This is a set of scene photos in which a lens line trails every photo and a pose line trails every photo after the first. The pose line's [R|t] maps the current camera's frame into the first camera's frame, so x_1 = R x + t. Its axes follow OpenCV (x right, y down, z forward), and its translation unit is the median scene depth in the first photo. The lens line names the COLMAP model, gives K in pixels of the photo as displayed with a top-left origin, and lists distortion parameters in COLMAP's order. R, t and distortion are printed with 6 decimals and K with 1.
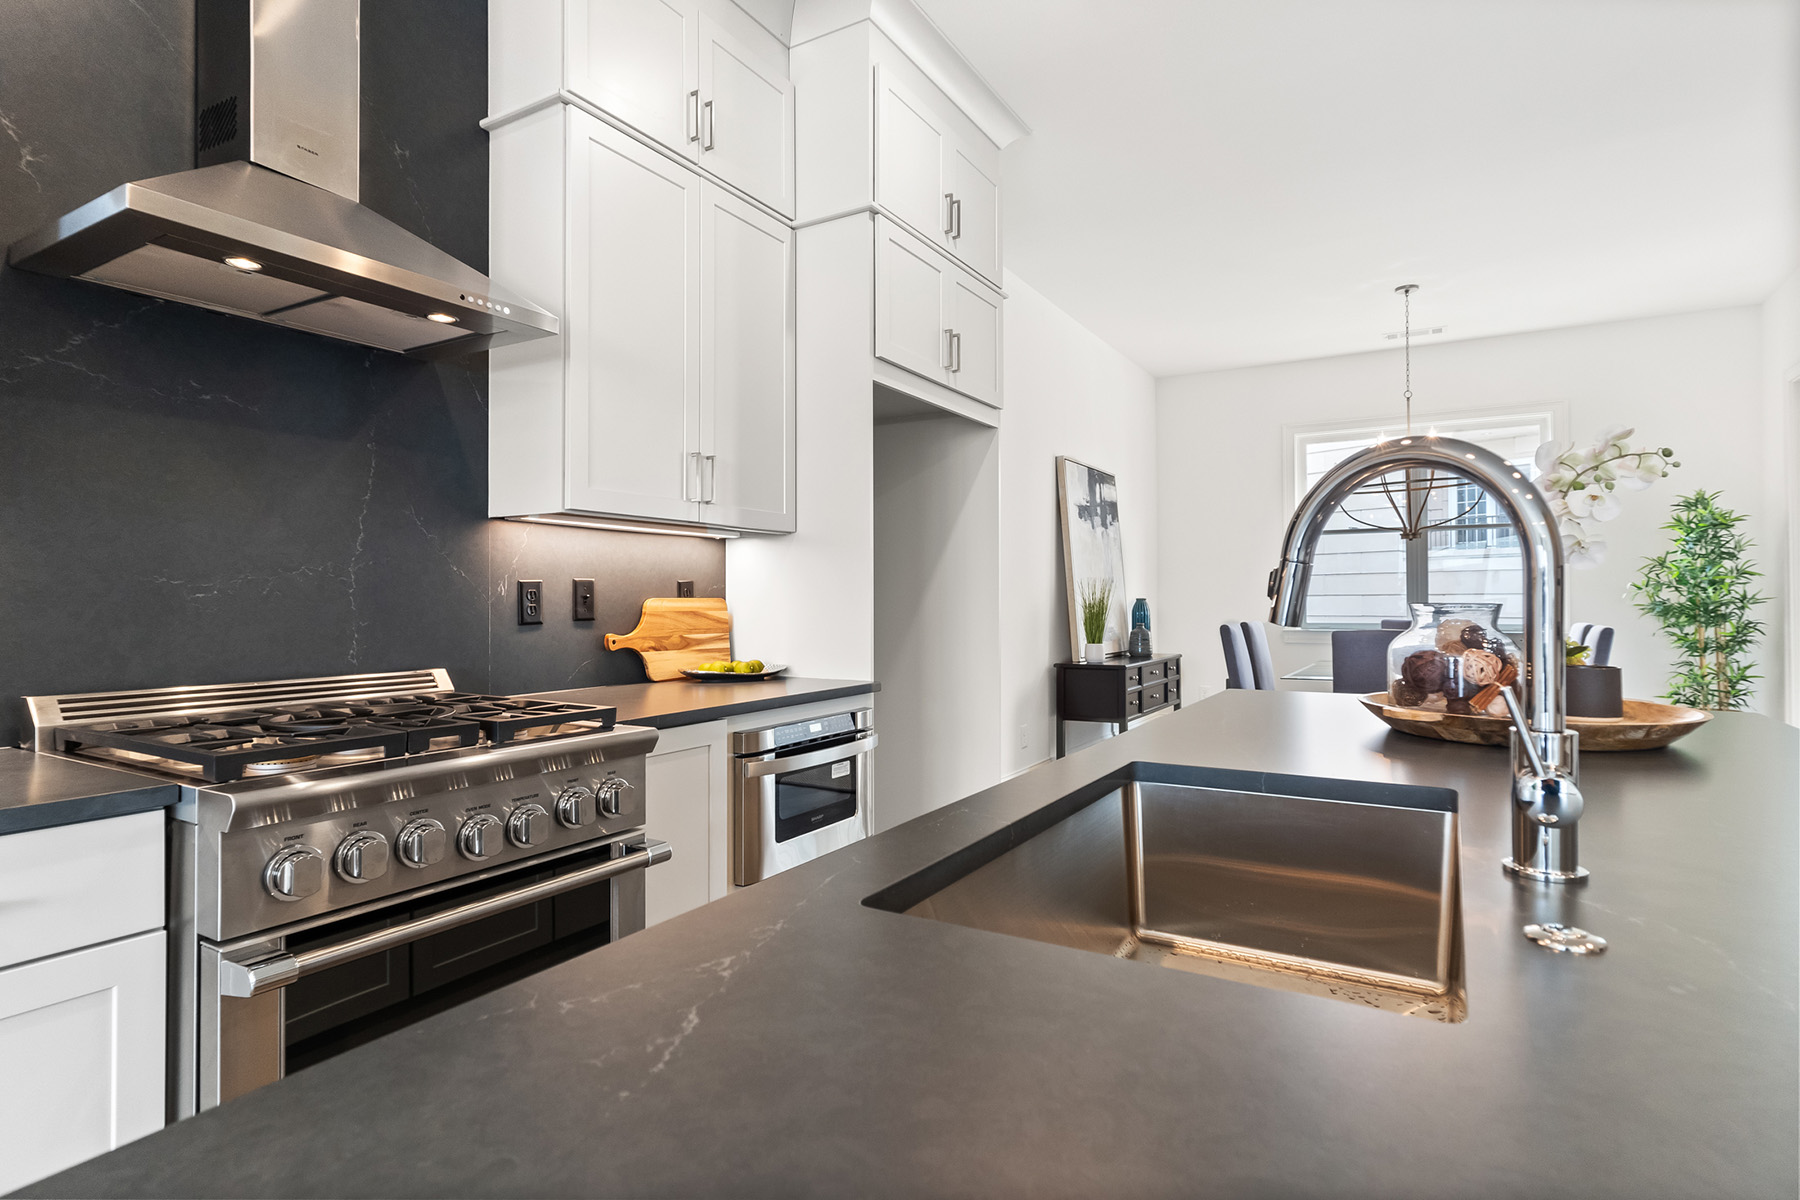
lens RADIAL K [[922.9, 0, 897.0], [0, 922.9, 589.9], [0, 0, 1]] dist [-0.002587, -0.000062]
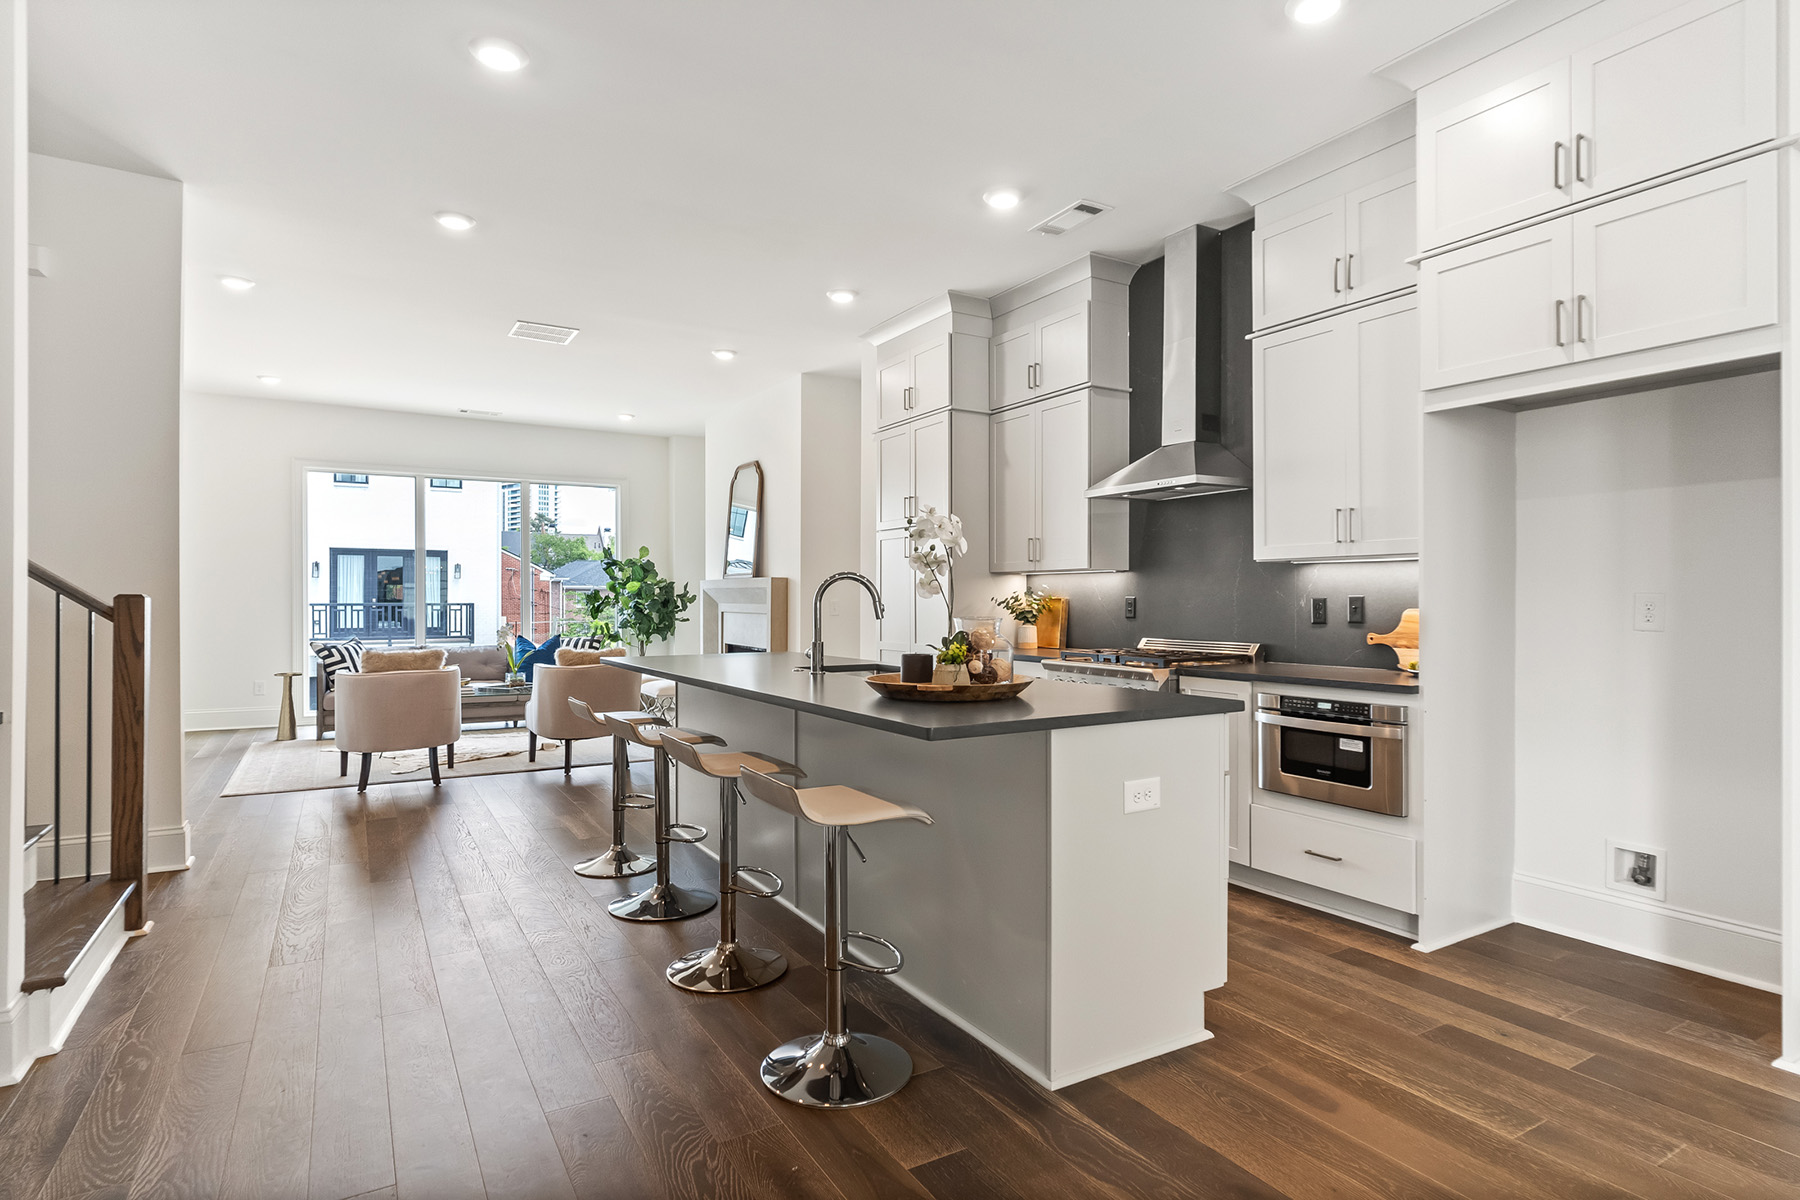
lens RADIAL K [[931.6, 0, 909.9], [0, 931.6, 599.6], [0, 0, 1]] dist [-0.007204, 0.000202]
pose [[-0.466335, 0.002051, -0.884606, 1.170500], [0.011582, 0.999926, -0.003787, -0.007527], [0.884533, -0.012012, -0.466324, 0.914416]]
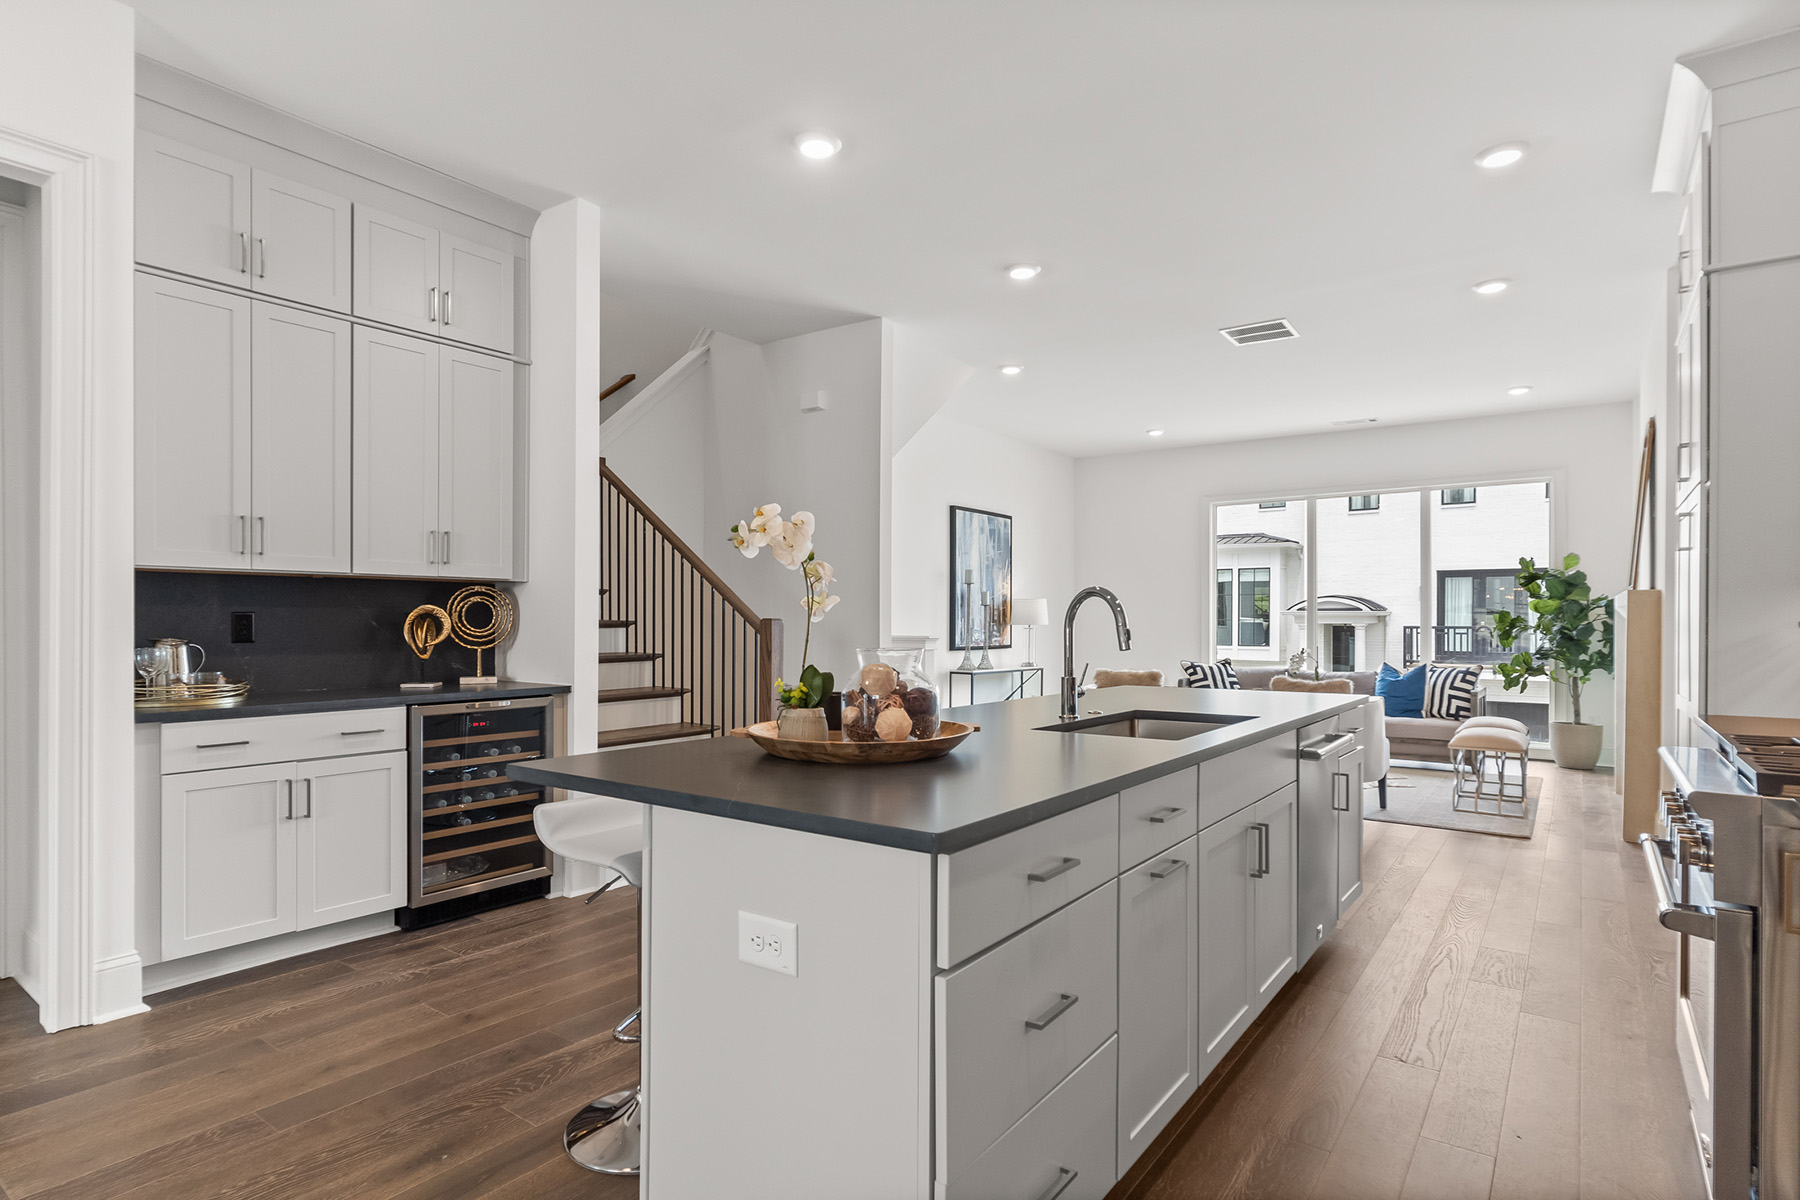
lens RADIAL K [[933.2, 0, 906.7], [0, 933.2, 620.1], [0, 0, 1]] dist [-0.002730, 0.000978]
pose [[-0.996049, 0.000094, 0.088801, 0.261582], [-0.001107, 0.999909, -0.013474, -0.003381], [-0.088794, -0.013519, -0.995958, 1.197699]]
